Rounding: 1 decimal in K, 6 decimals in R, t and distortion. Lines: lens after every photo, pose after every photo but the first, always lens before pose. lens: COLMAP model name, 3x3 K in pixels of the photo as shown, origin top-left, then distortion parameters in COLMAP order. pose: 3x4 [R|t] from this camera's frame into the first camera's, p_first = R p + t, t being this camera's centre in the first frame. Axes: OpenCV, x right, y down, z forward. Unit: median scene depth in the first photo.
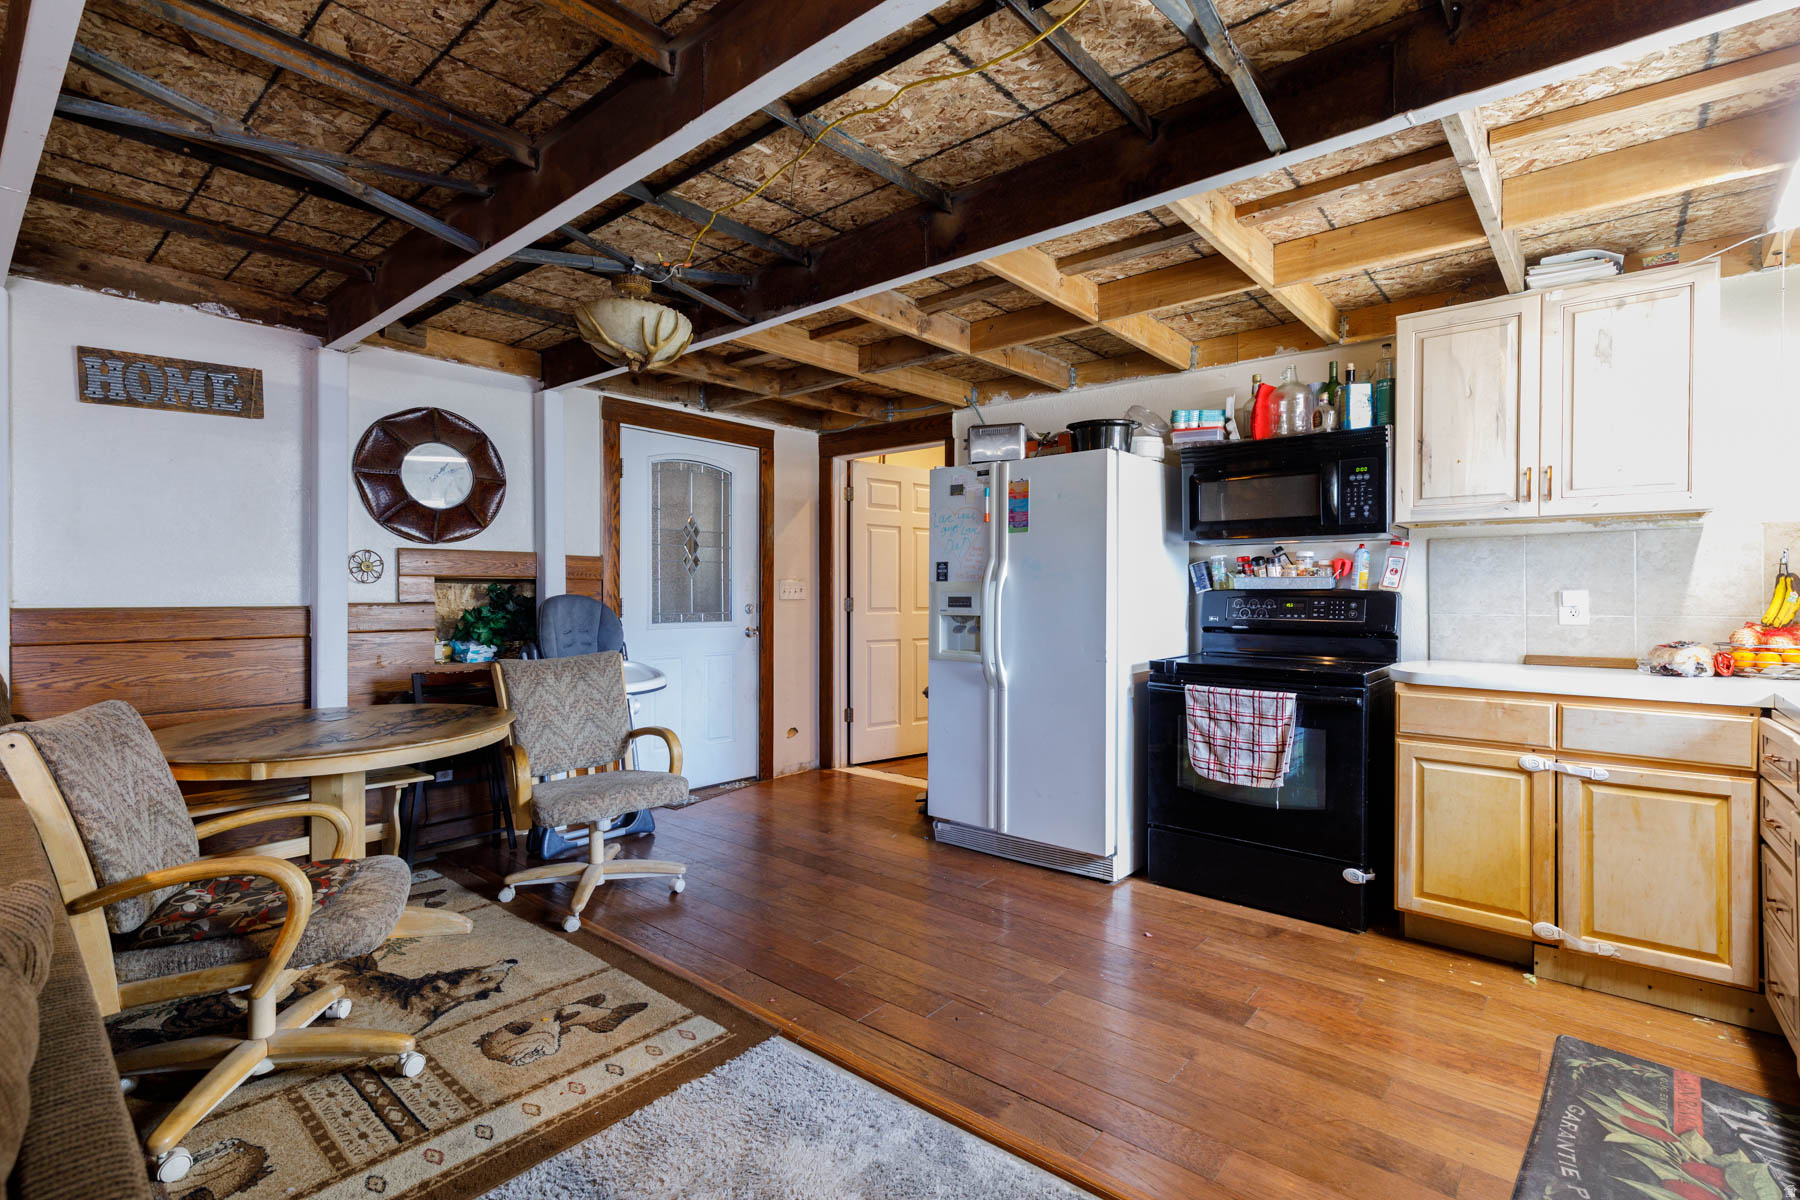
lens RADIAL K [[830.2, 0, 900.9], [0, 830.2, 599.5], [0, 0, 1]] dist [0.004847, 0.000033]
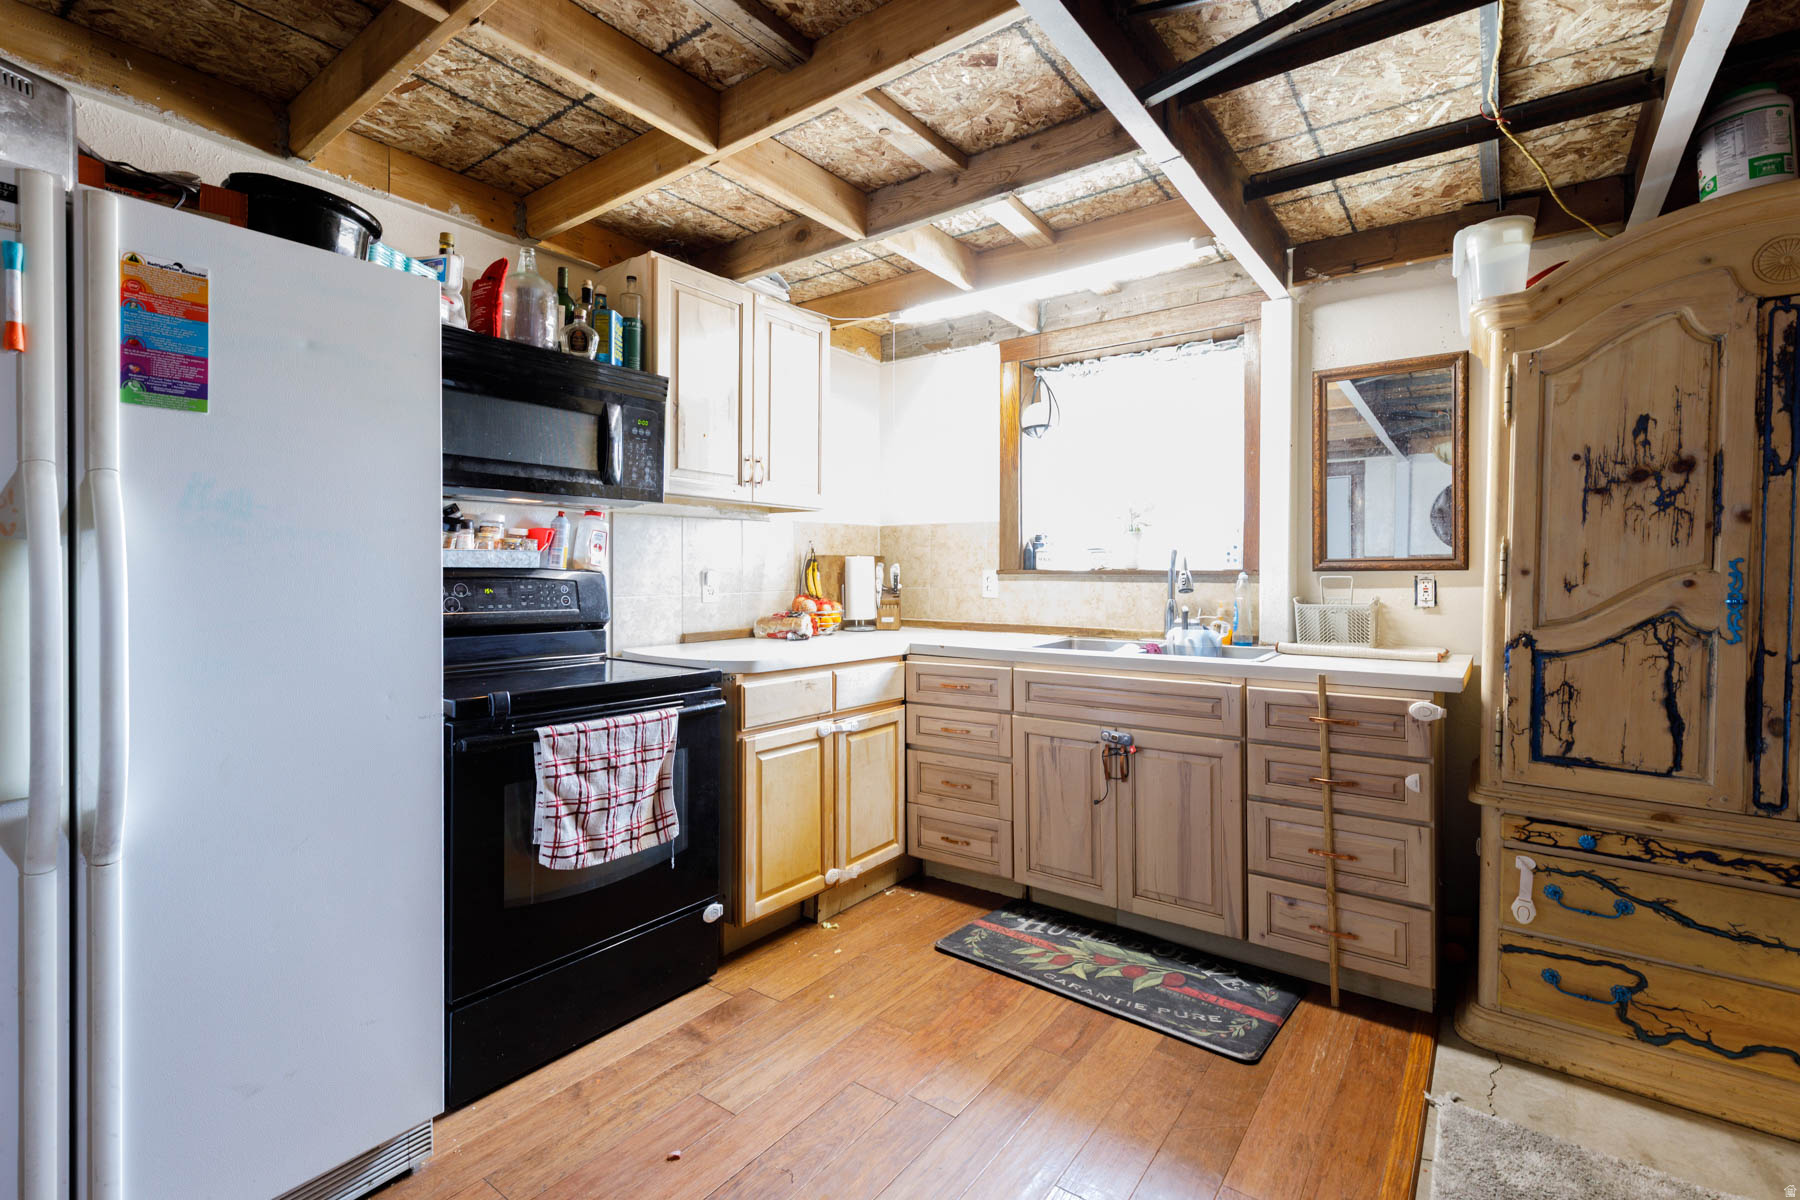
lens RADIAL K [[830.2, 0, 877.3], [0, 830.2, 575.6], [0, 0, 1]] dist [0.004847, 0.000033]
pose [[-0.064949, -0.005707, 0.997872, -0.302202], [0.004539, 0.999972, 0.006014, -0.010986], [-0.997878, 0.004920, -0.064921, 0.901031]]
